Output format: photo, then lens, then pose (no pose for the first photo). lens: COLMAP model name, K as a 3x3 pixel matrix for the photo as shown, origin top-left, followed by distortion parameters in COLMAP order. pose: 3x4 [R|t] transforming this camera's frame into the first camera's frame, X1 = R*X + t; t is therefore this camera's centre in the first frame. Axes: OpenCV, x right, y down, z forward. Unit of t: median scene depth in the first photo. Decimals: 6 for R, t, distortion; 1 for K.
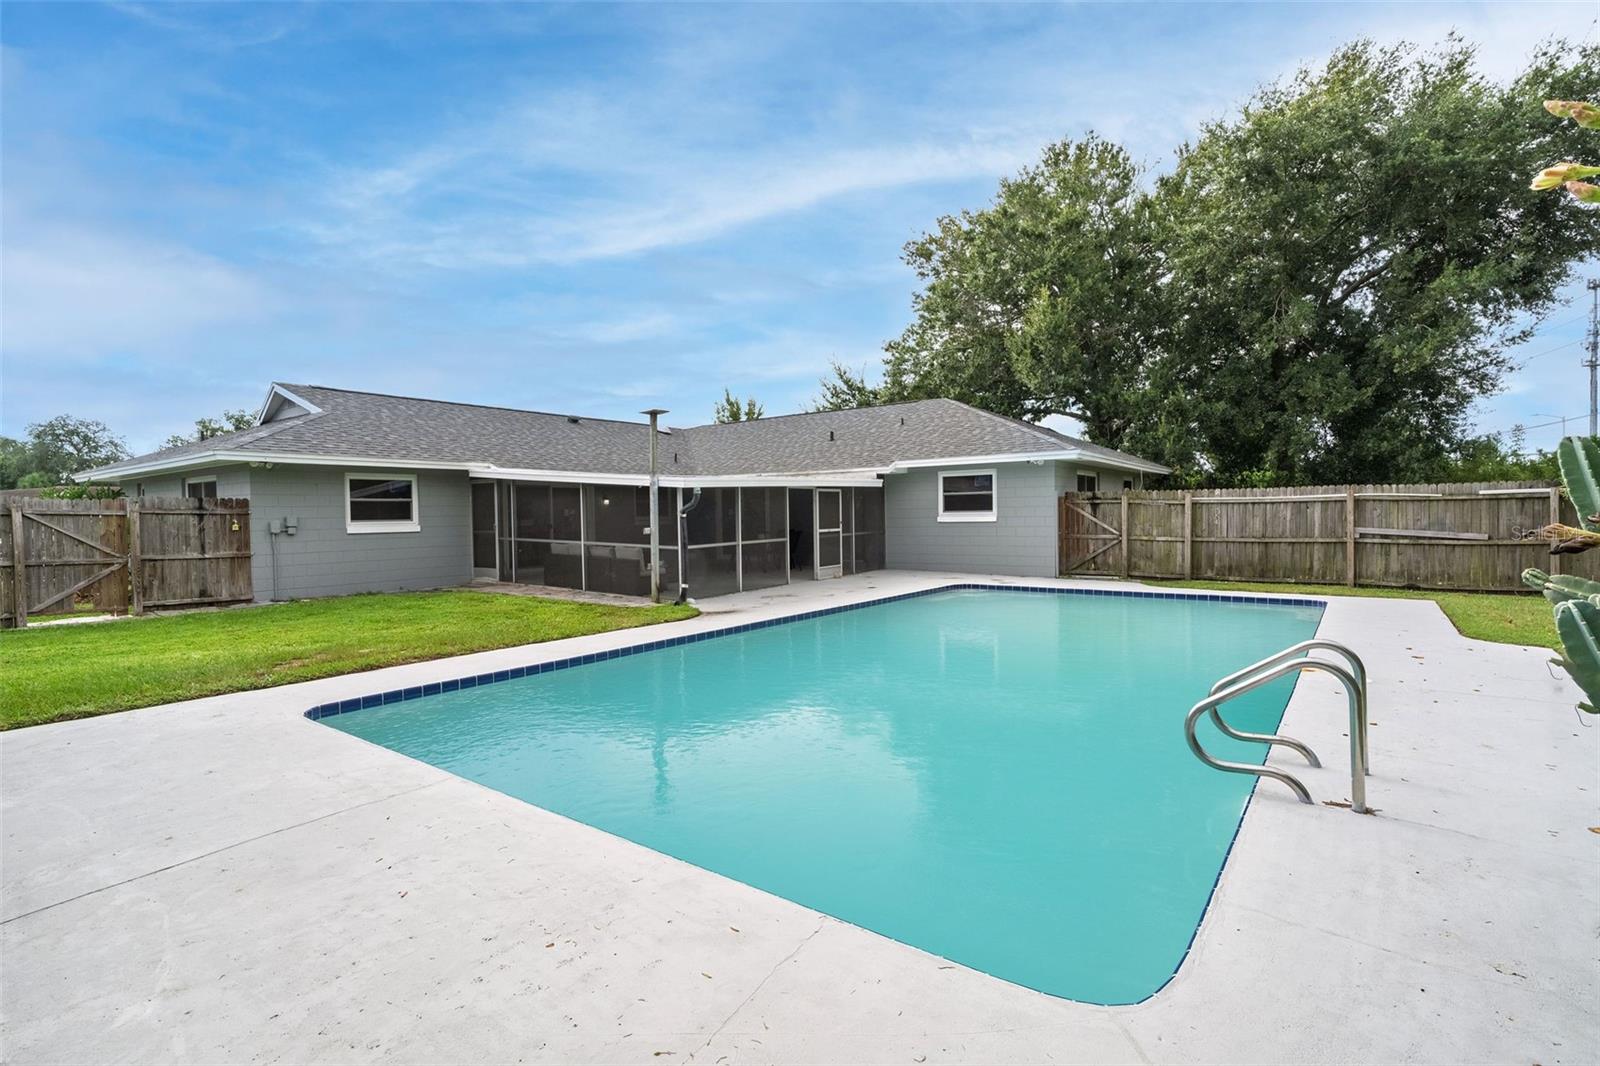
lens RADIAL K [[775.1, 0, 798.7], [0, 775.1, 529.5], [0, 0, 1]] dist [-0.003780, 0.001281]
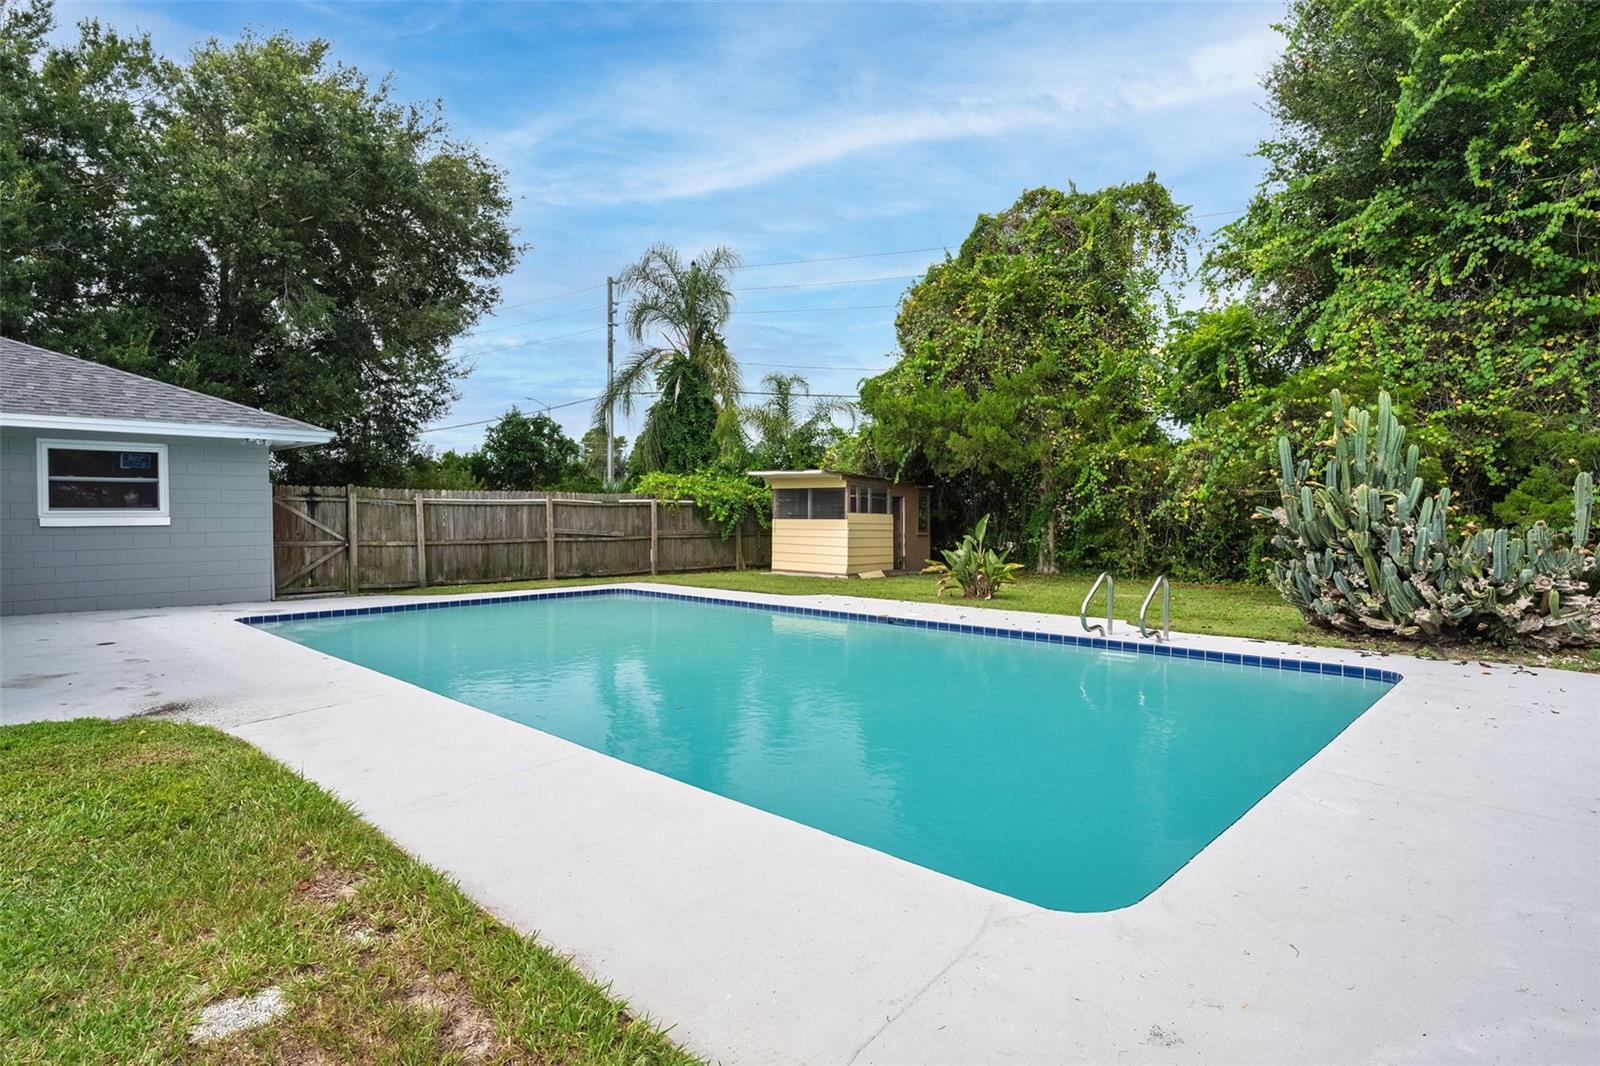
lens RADIAL K [[859.5, 0, 806.5], [0, 859.5, 535.1], [0, 0, 1]] dist [-0.000183, 0.000062]
pose [[0.096164, -0.013767, 0.995270, -0.462657], [0.019760, 0.999734, 0.011919, -0.000121], [-0.995169, 0.018520, 0.096411, 0.448648]]
